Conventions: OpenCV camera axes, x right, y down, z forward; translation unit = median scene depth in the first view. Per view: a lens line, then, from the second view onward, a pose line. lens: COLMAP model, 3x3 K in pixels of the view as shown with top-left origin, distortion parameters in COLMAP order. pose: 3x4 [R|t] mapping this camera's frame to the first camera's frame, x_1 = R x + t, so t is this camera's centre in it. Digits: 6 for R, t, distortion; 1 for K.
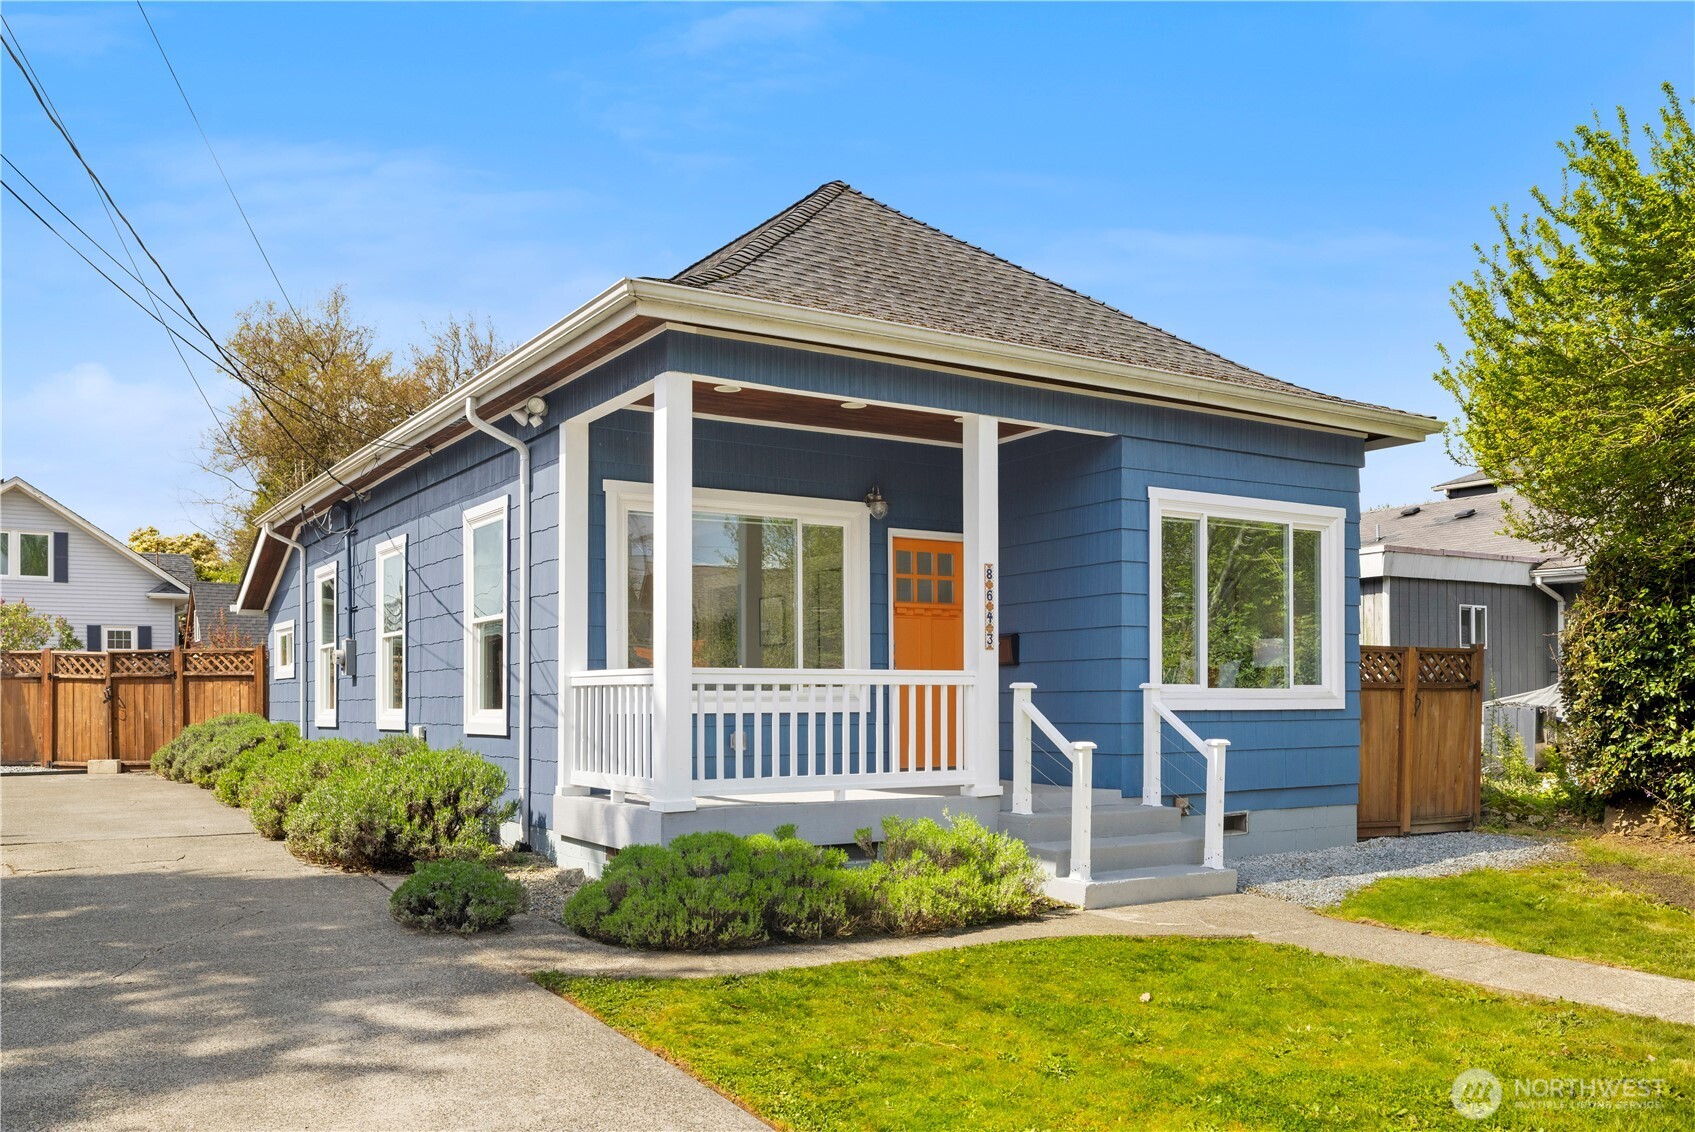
lens RADIAL K [[1340.4, 0, 846.2], [0, 1340.4, 664.7], [0, 0, 1]] dist [0.001604, 0.000410]
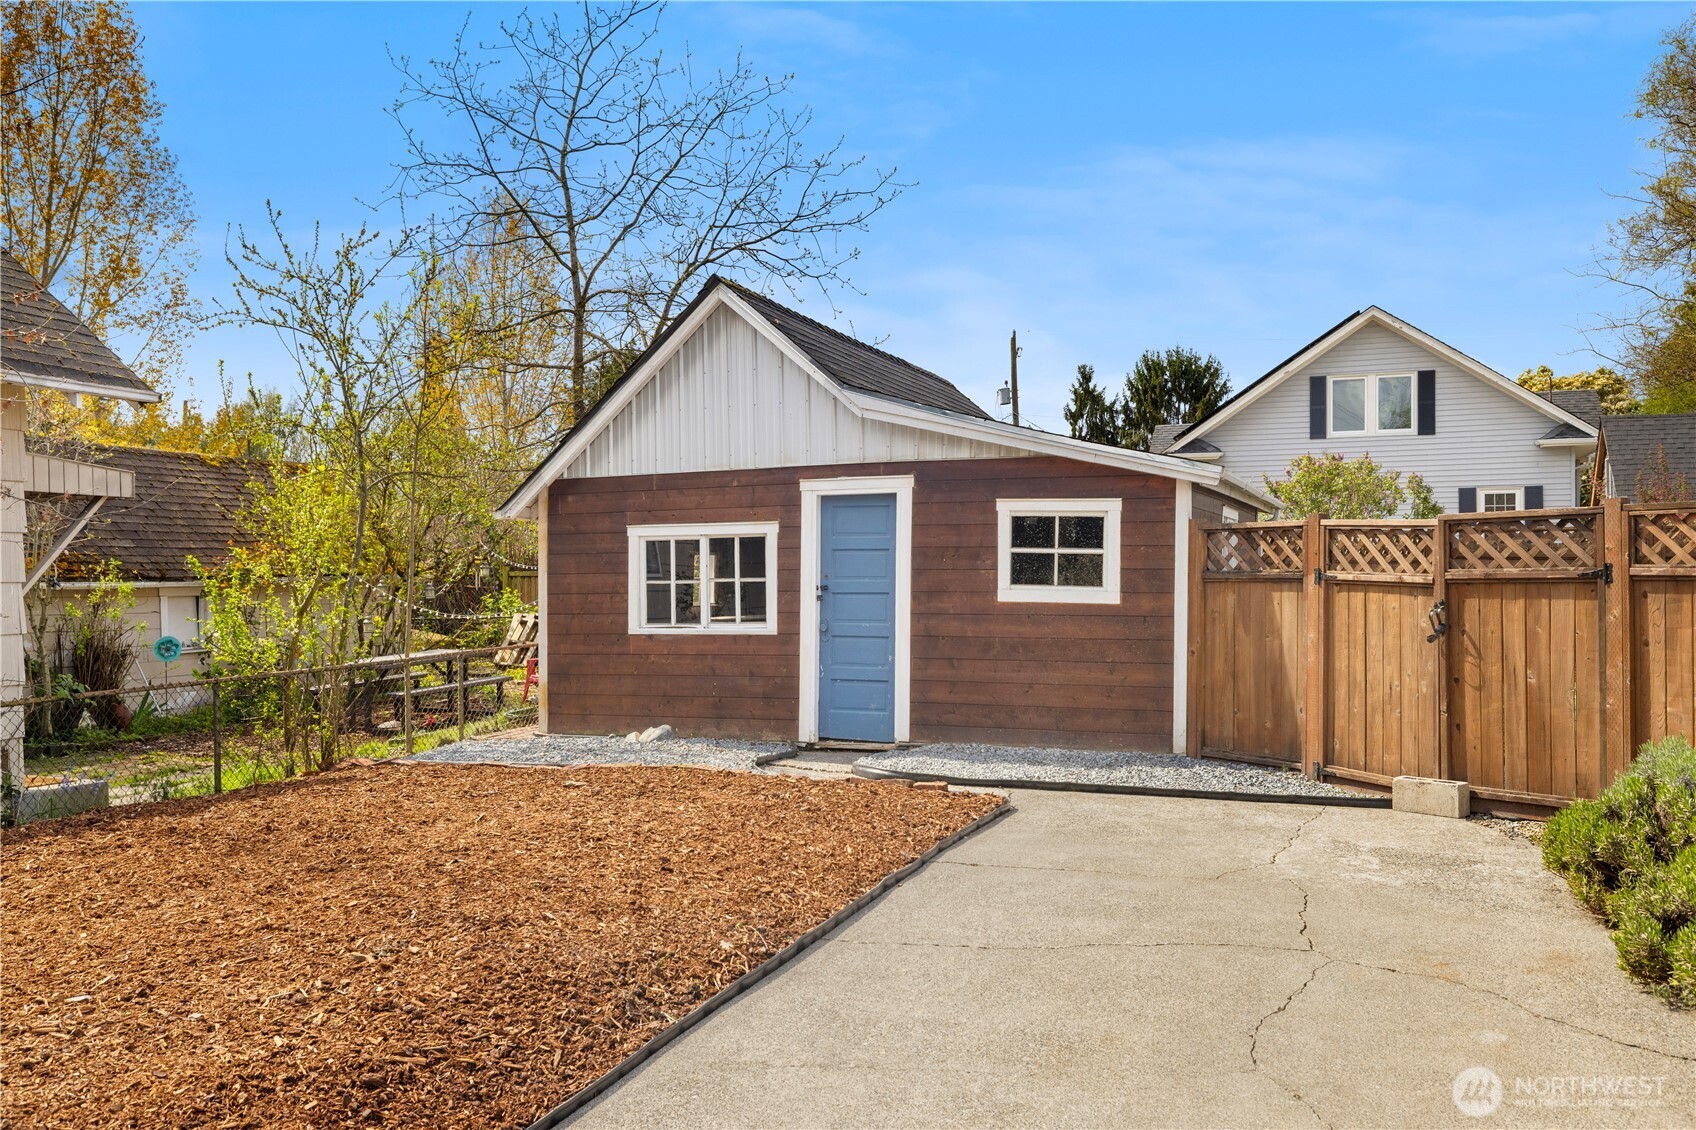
lens RADIAL K [[1314.9, 0, 847.4], [0, 1314.9, 596.2], [0, 0, 1]] dist [-0.001701, -0.001166]
pose [[0.569705, 0.018053, -0.821651, -0.509963], [0.019688, 0.999172, 0.035604, -0.005519], [0.821613, -0.036461, 0.568878, 0.983410]]
